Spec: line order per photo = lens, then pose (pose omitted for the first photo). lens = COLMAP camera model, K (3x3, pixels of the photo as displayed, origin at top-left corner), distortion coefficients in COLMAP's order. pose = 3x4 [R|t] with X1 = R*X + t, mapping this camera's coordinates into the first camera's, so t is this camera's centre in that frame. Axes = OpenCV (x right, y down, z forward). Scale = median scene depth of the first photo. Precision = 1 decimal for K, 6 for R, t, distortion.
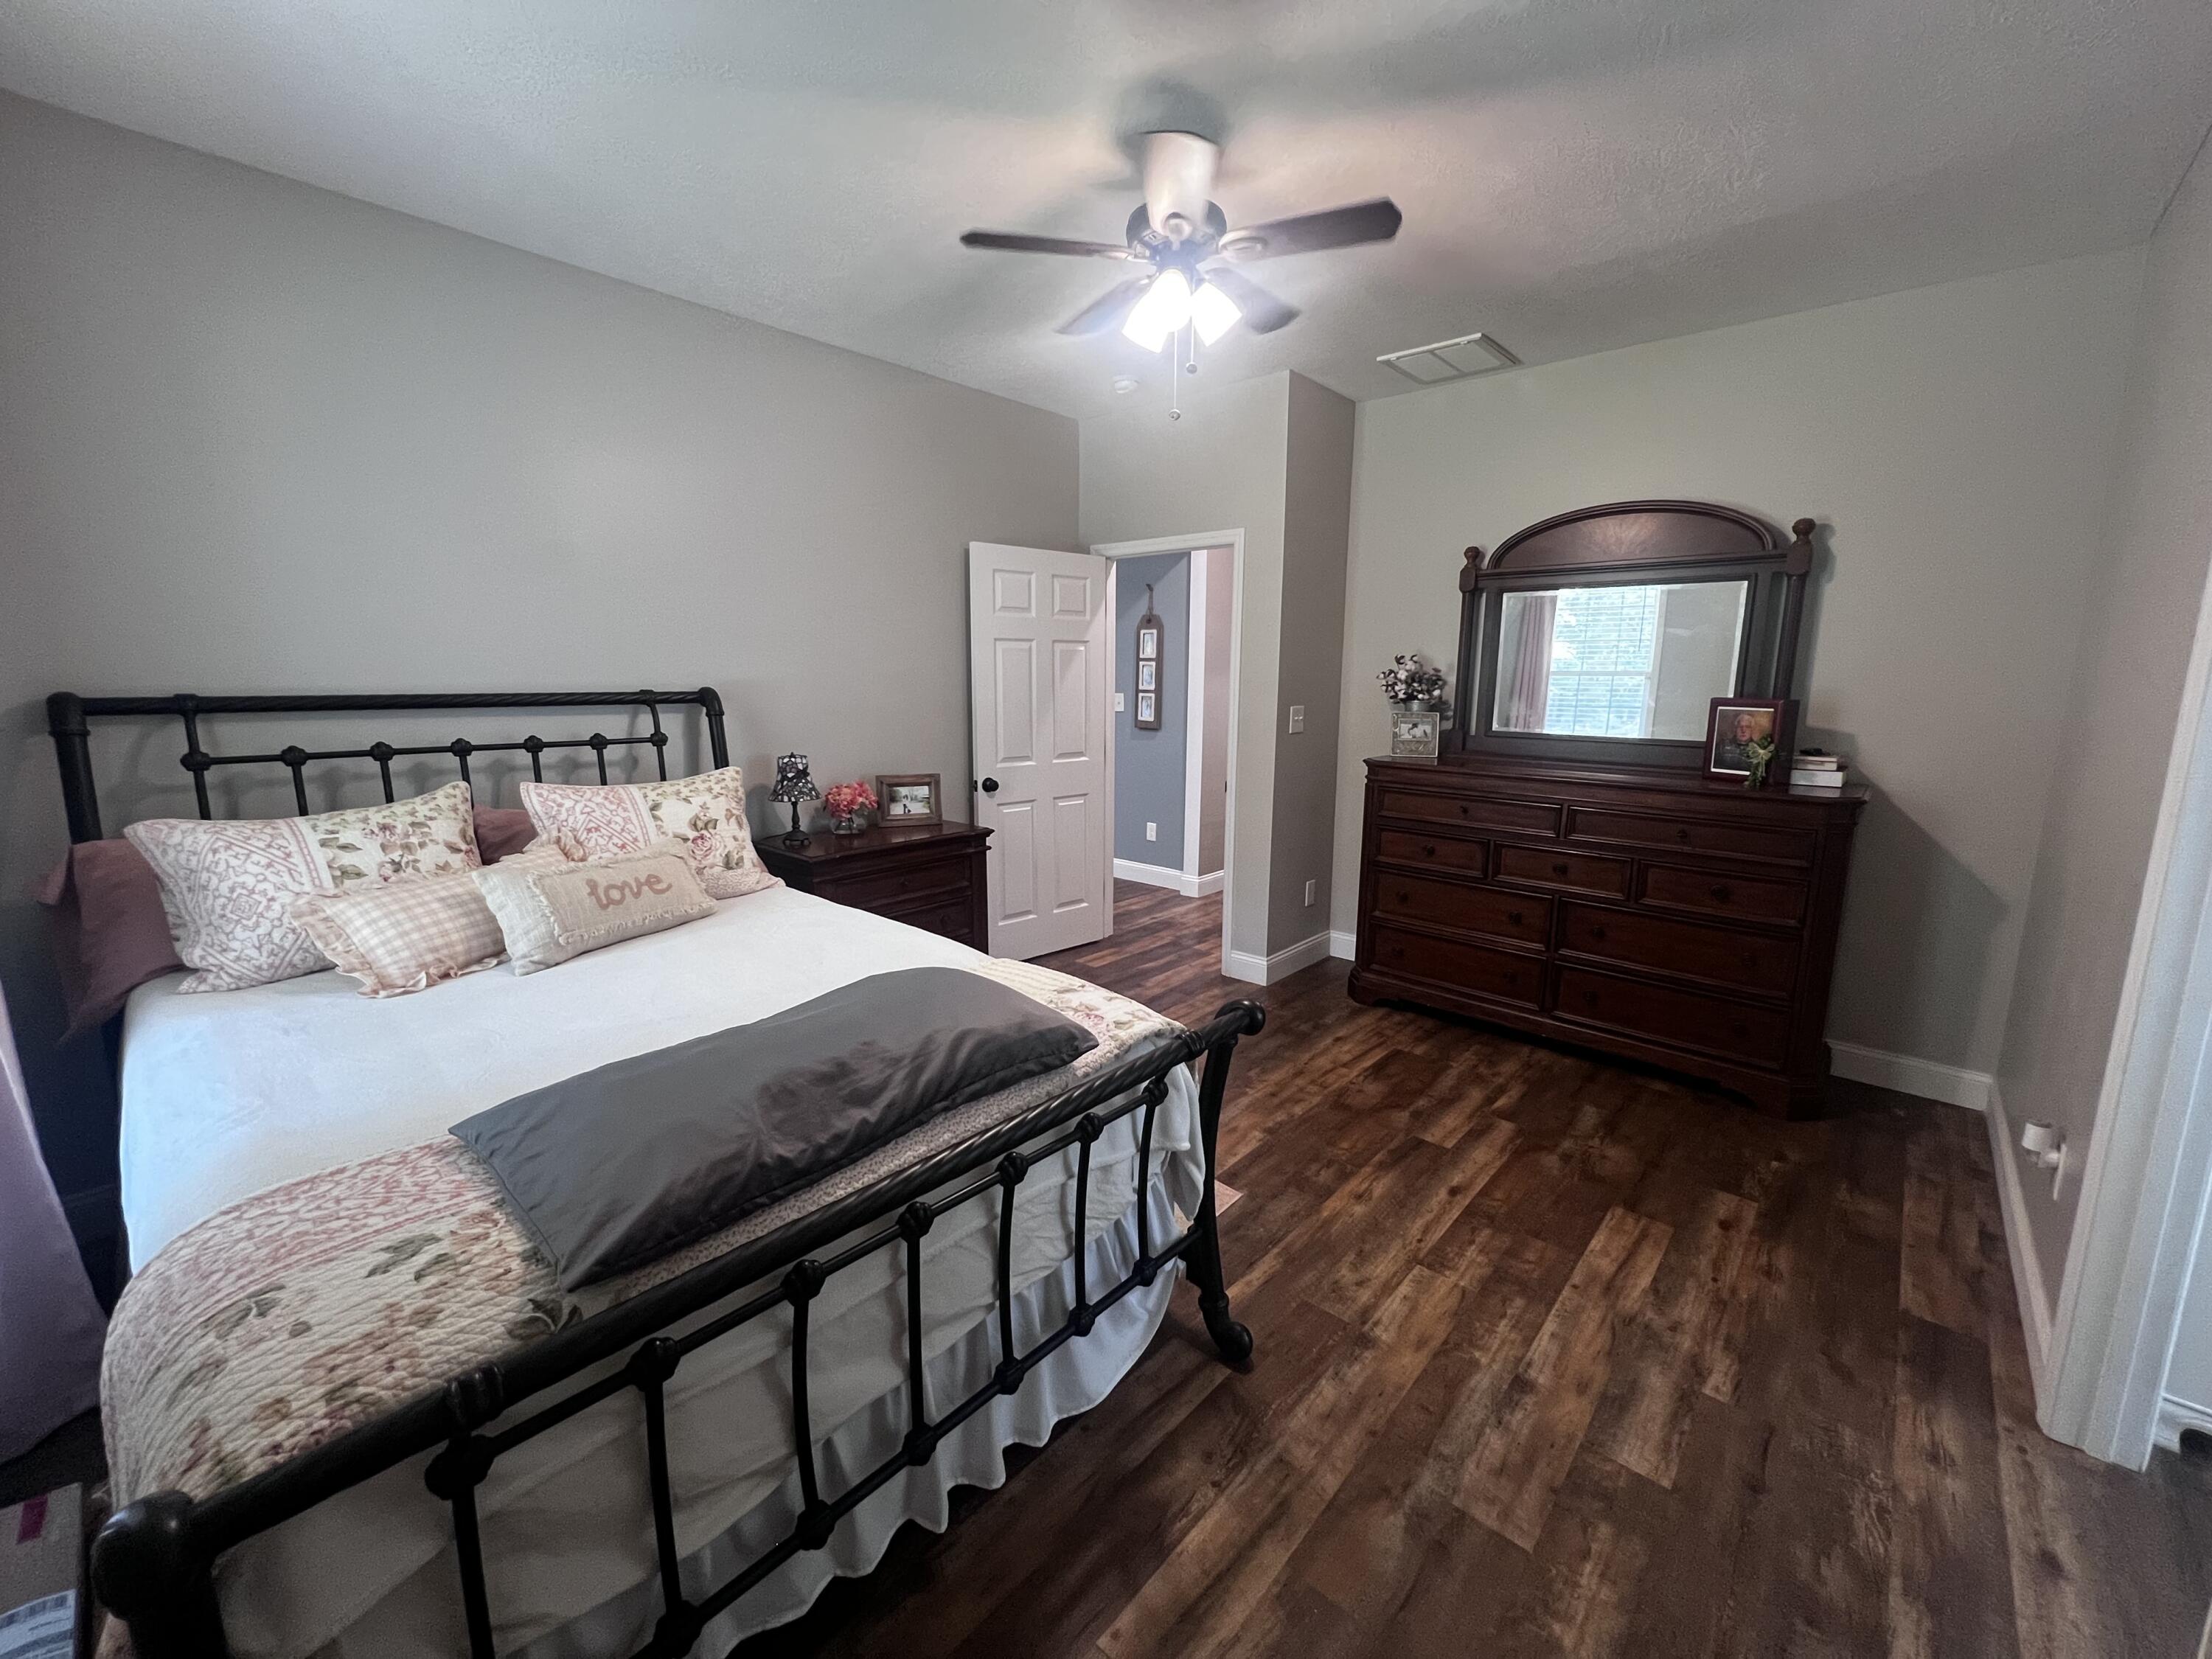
lens RADIAL K [[884.0, 0, 1102.4], [0, 884.0, 826.5], [0, 0, 1]] dist [-0.001384, -0.000619]
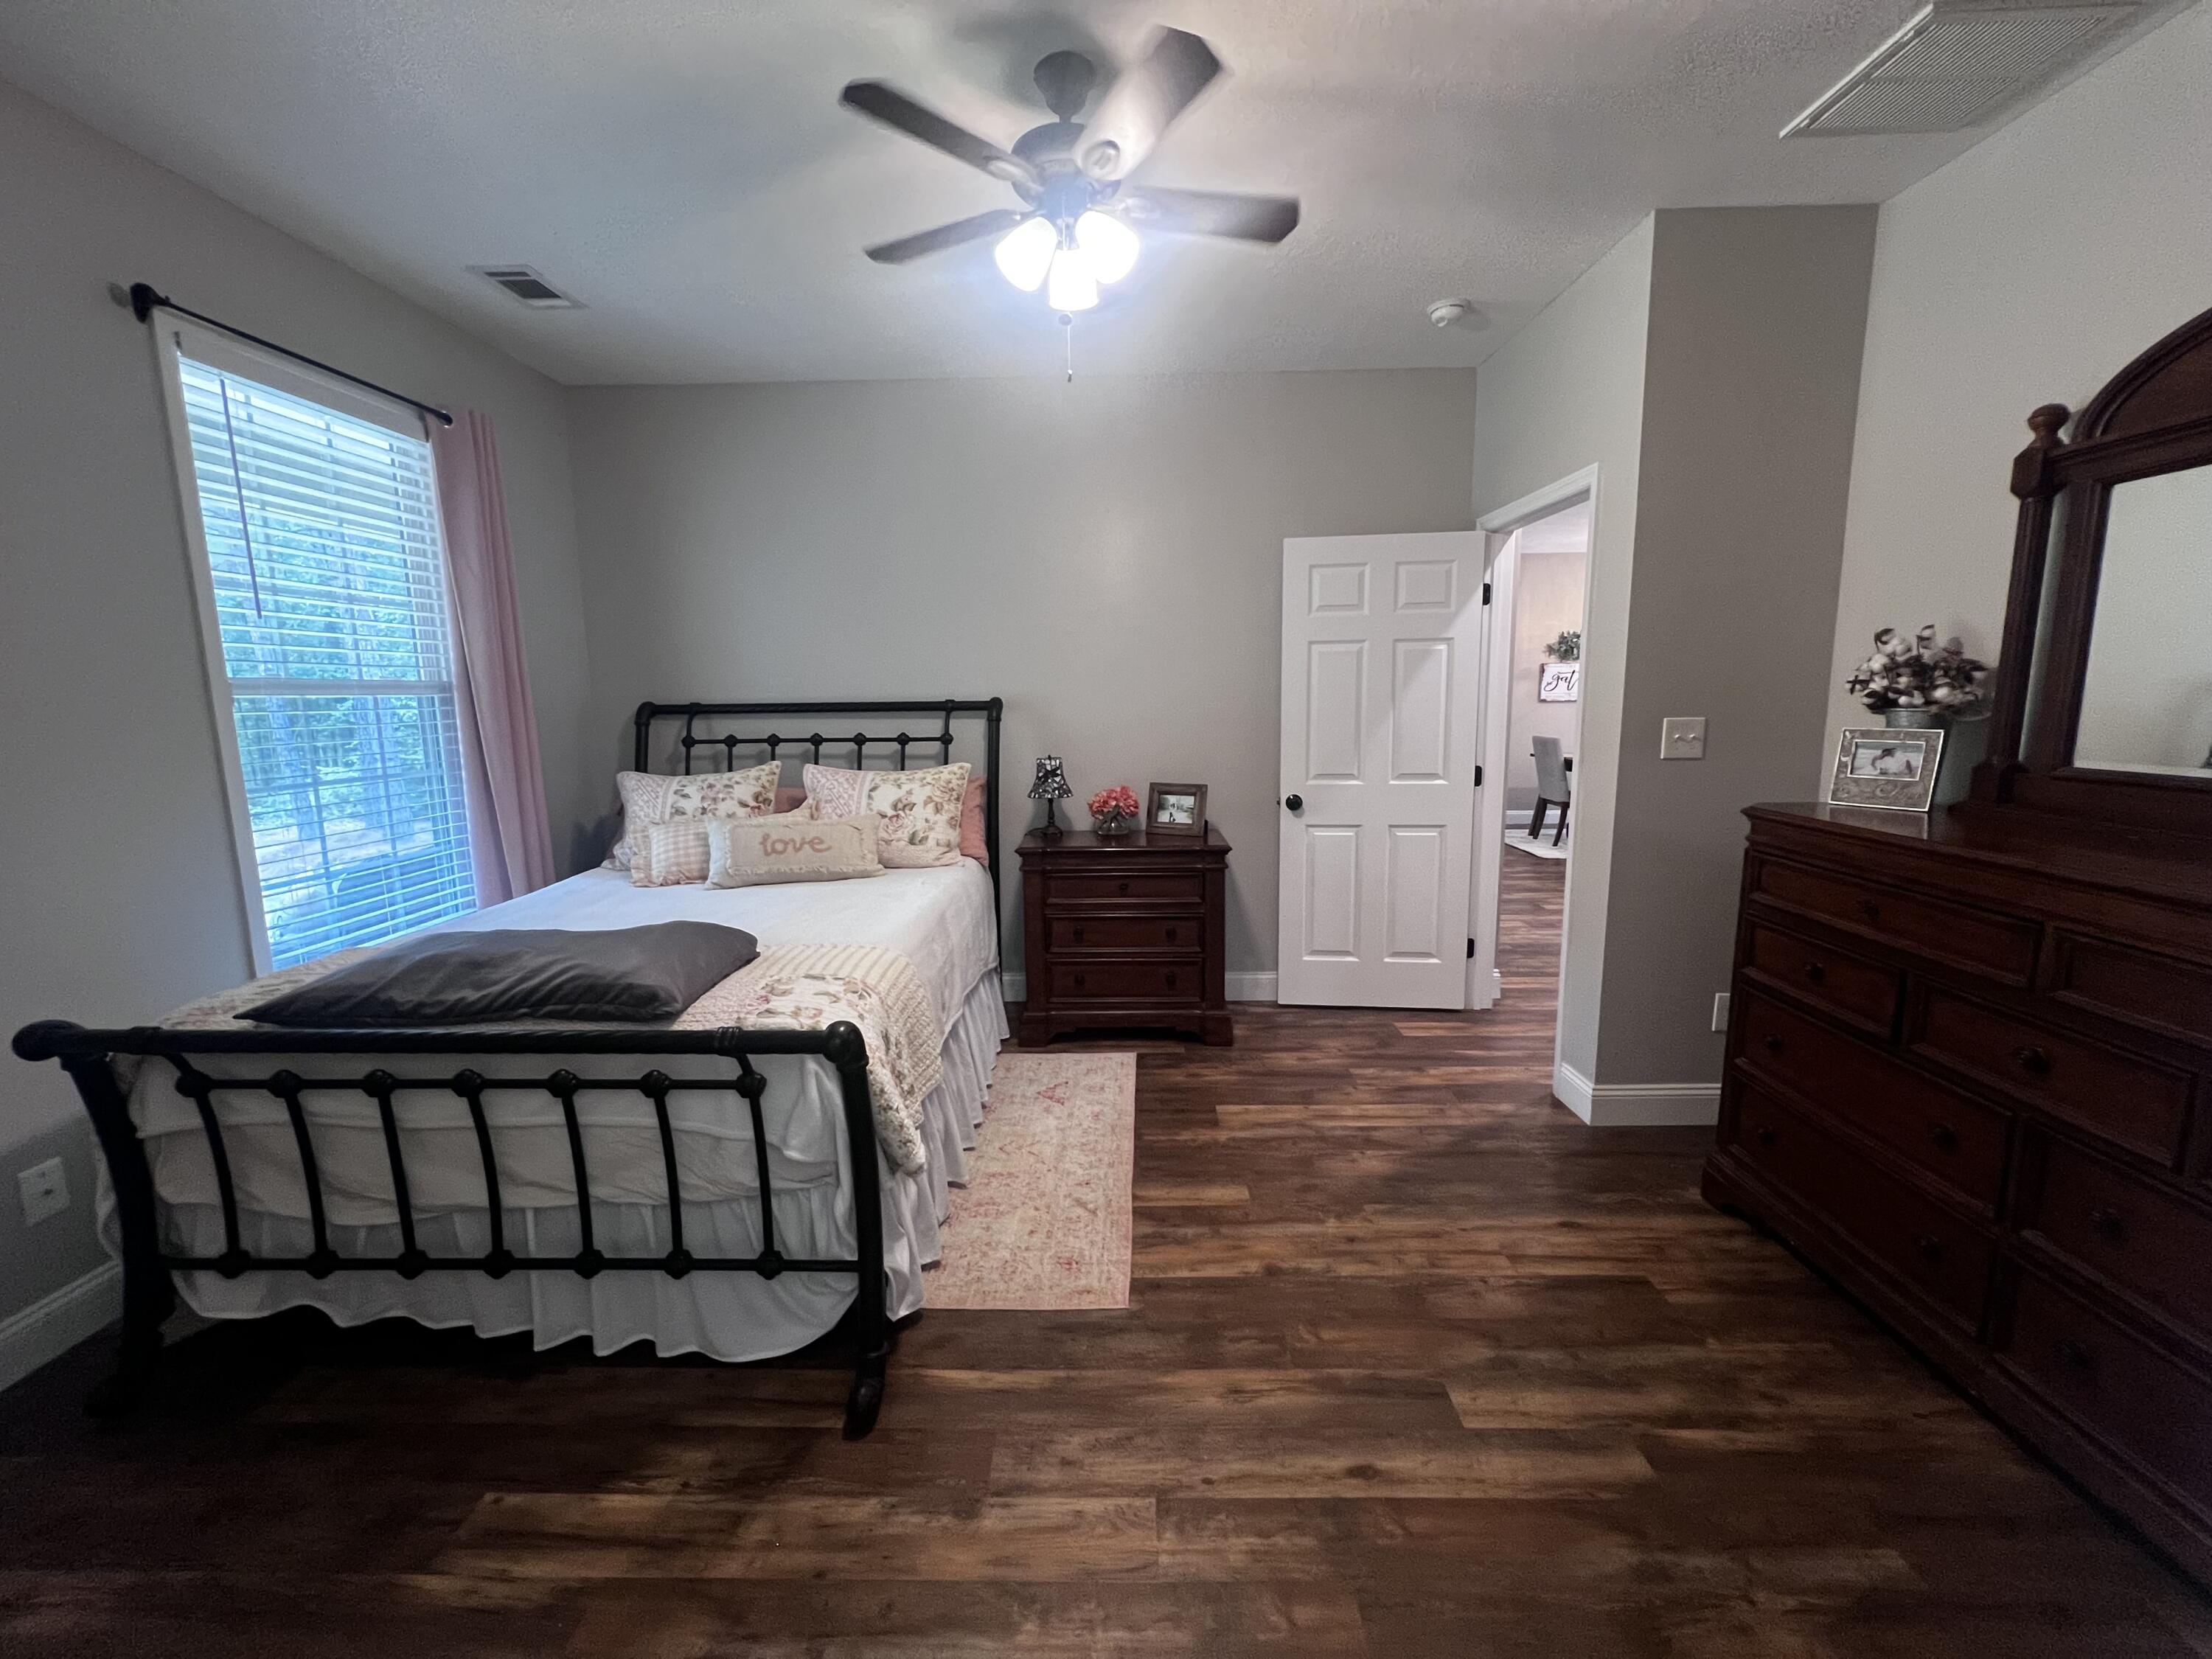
lens RADIAL K [[884.0, 0, 1104.0], [0, 884.0, 830.2], [0, 0, 1]] dist [-0.001384, -0.000619]
pose [[0.656952, 0.098620, -0.747454, 0.579029], [-0.113035, 0.993086, 0.031680, -0.034920], [0.745411, 0.063676, 0.663557, 0.340520]]
